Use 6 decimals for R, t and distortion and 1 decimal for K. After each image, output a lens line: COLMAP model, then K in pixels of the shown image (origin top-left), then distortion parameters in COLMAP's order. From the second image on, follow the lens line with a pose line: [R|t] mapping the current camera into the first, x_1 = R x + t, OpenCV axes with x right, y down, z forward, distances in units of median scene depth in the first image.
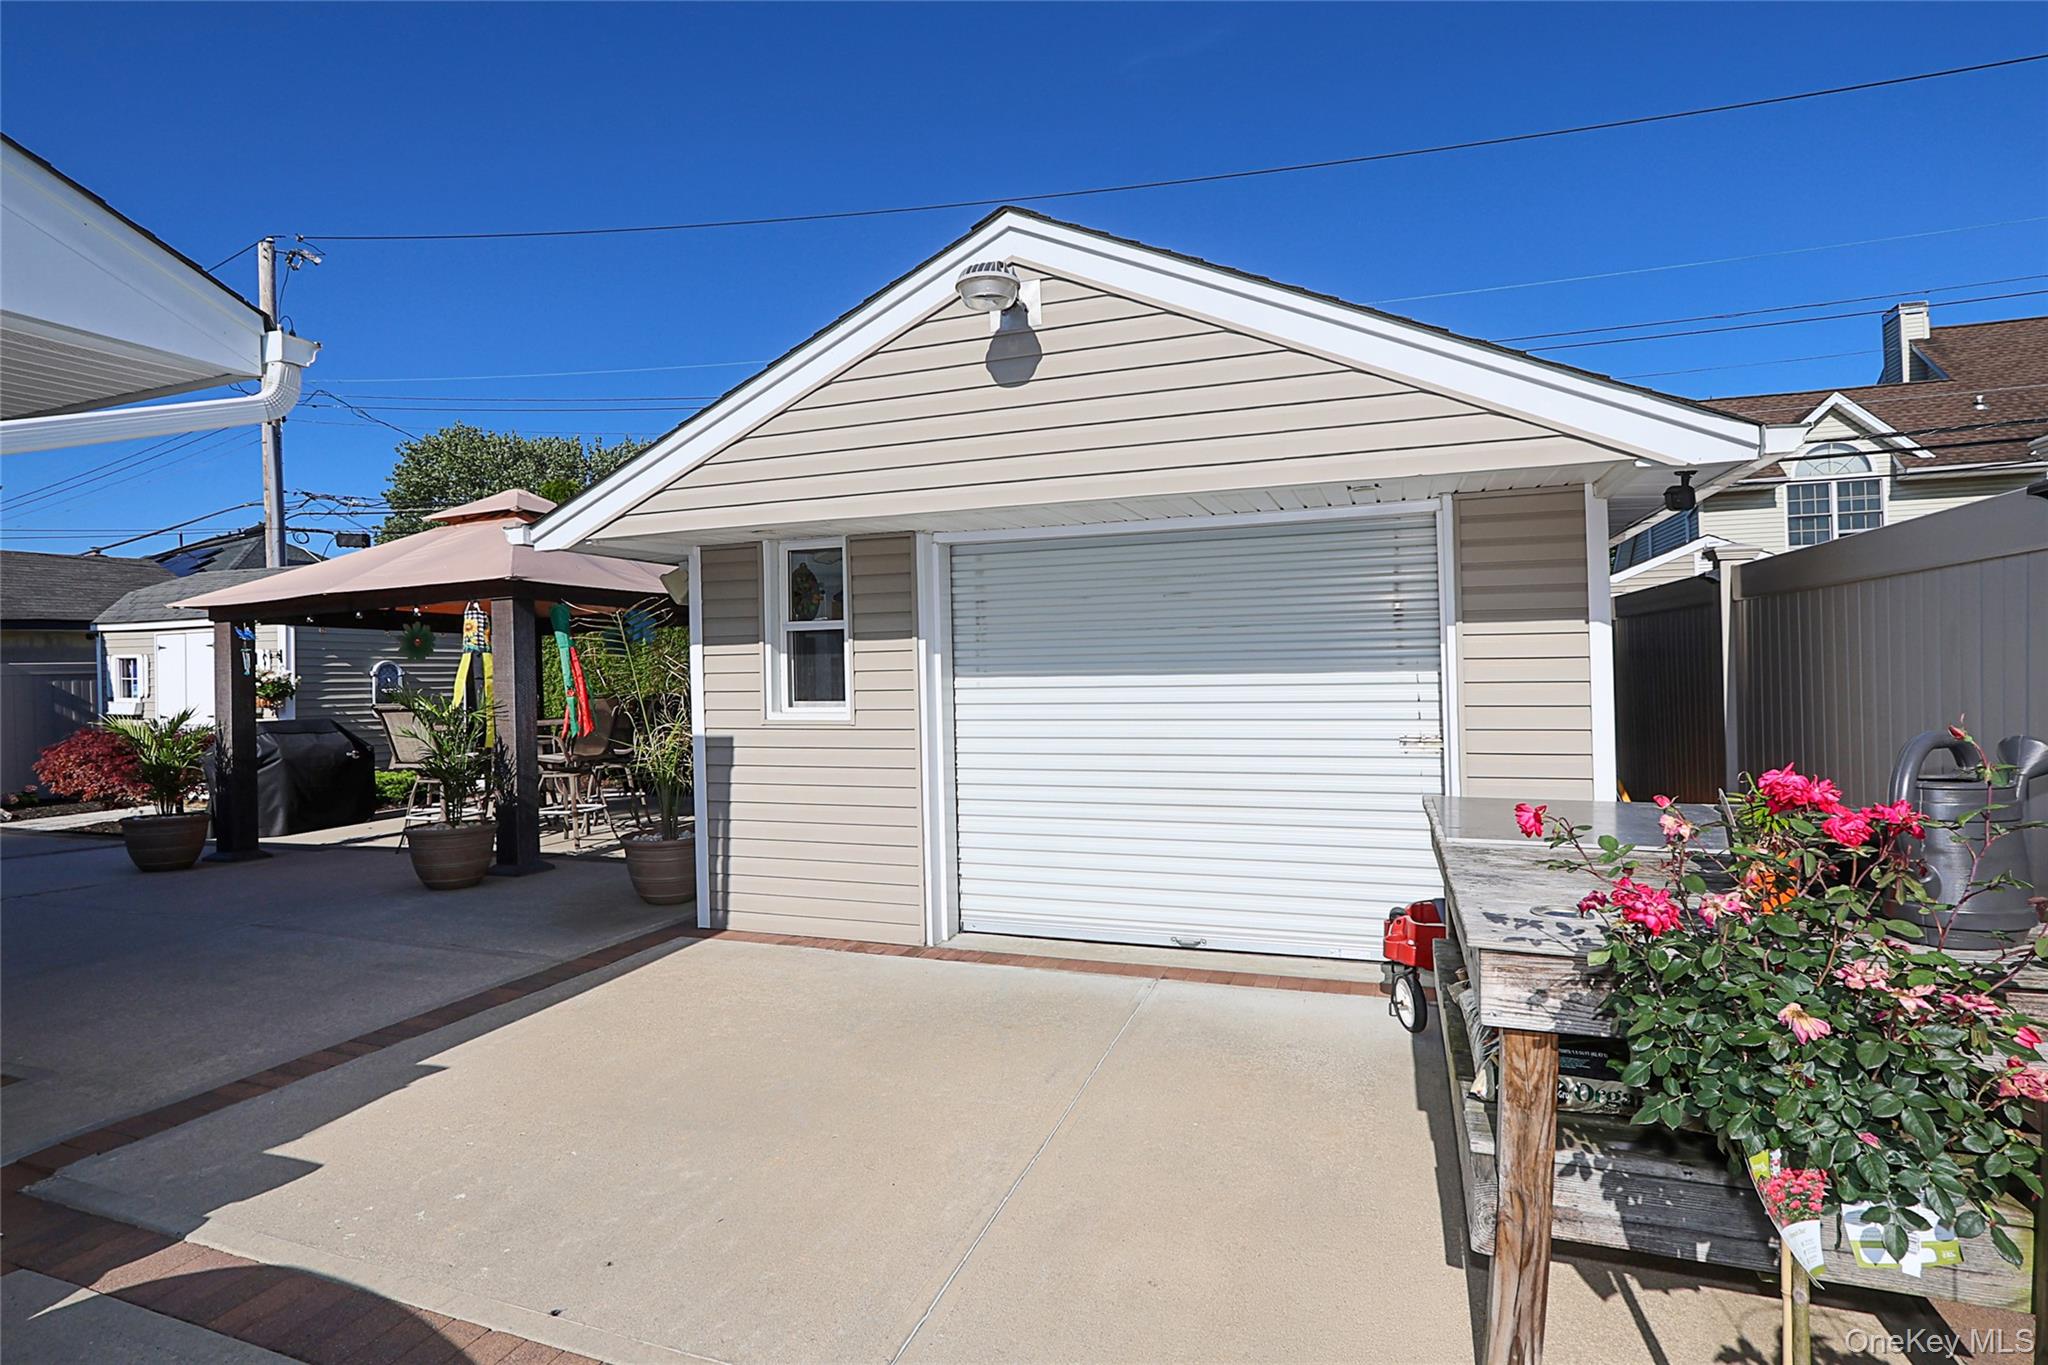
lens RADIAL K [[975.4, 0, 1044.7], [0, 975.4, 672.0], [0, 0, 1]] dist [-0.012994, 0.001216]
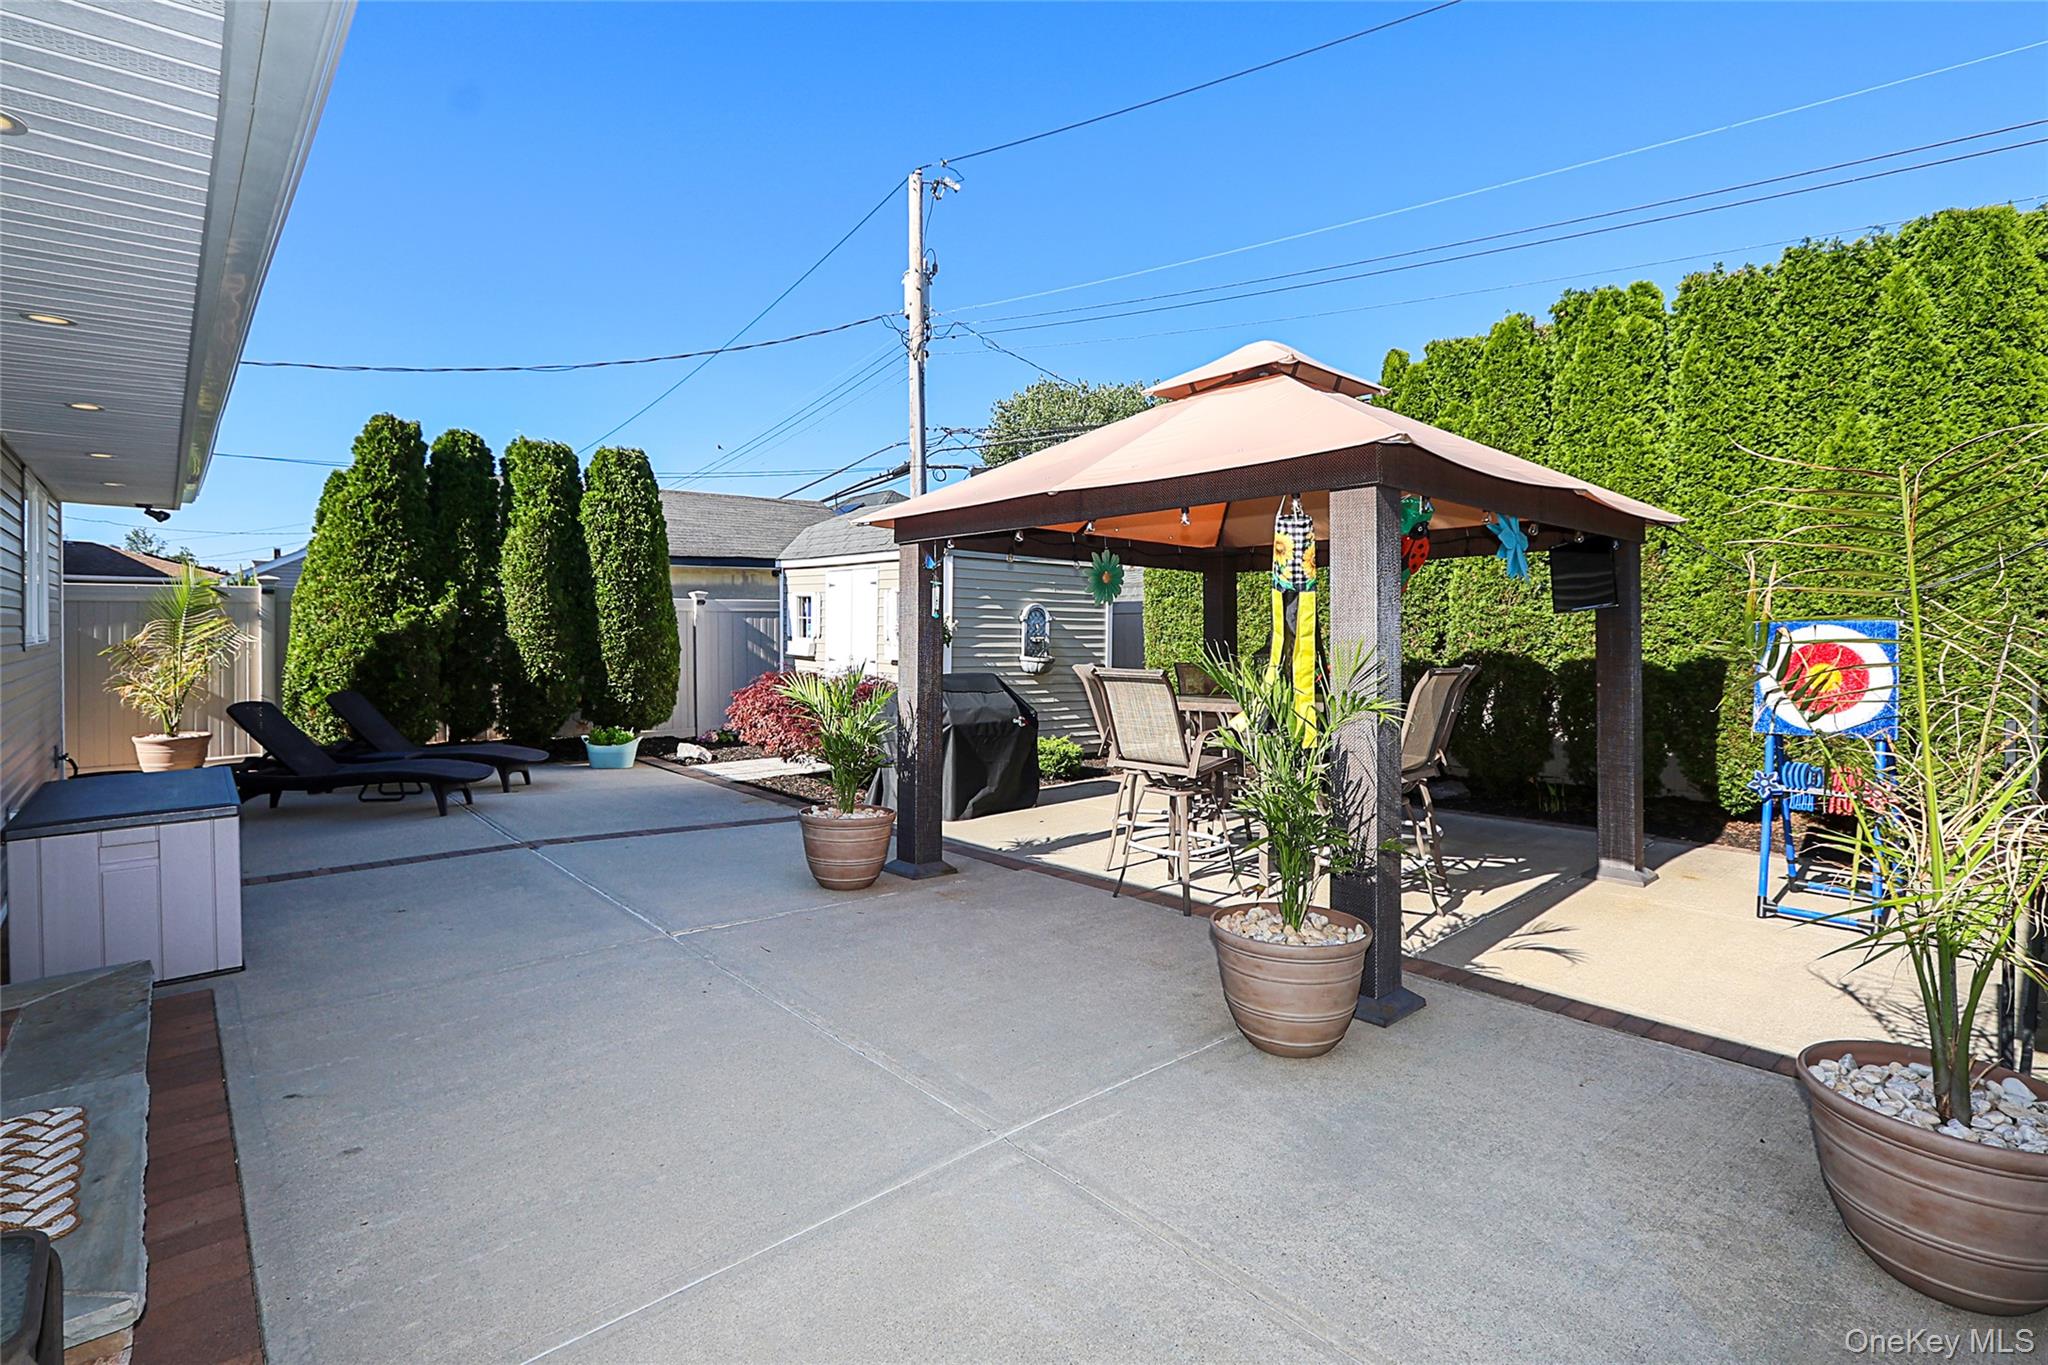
lens RADIAL K [[975.4, 0, 1009.3], [0, 975.4, 634.9], [0, 0, 1]] dist [-0.012994, 0.001216]
pose [[0.854885, 0.031761, -0.517844, -0.290905], [-0.024068, 0.999478, 0.021569, -0.002066], [0.518258, -0.005976, 0.855203, 0.295192]]
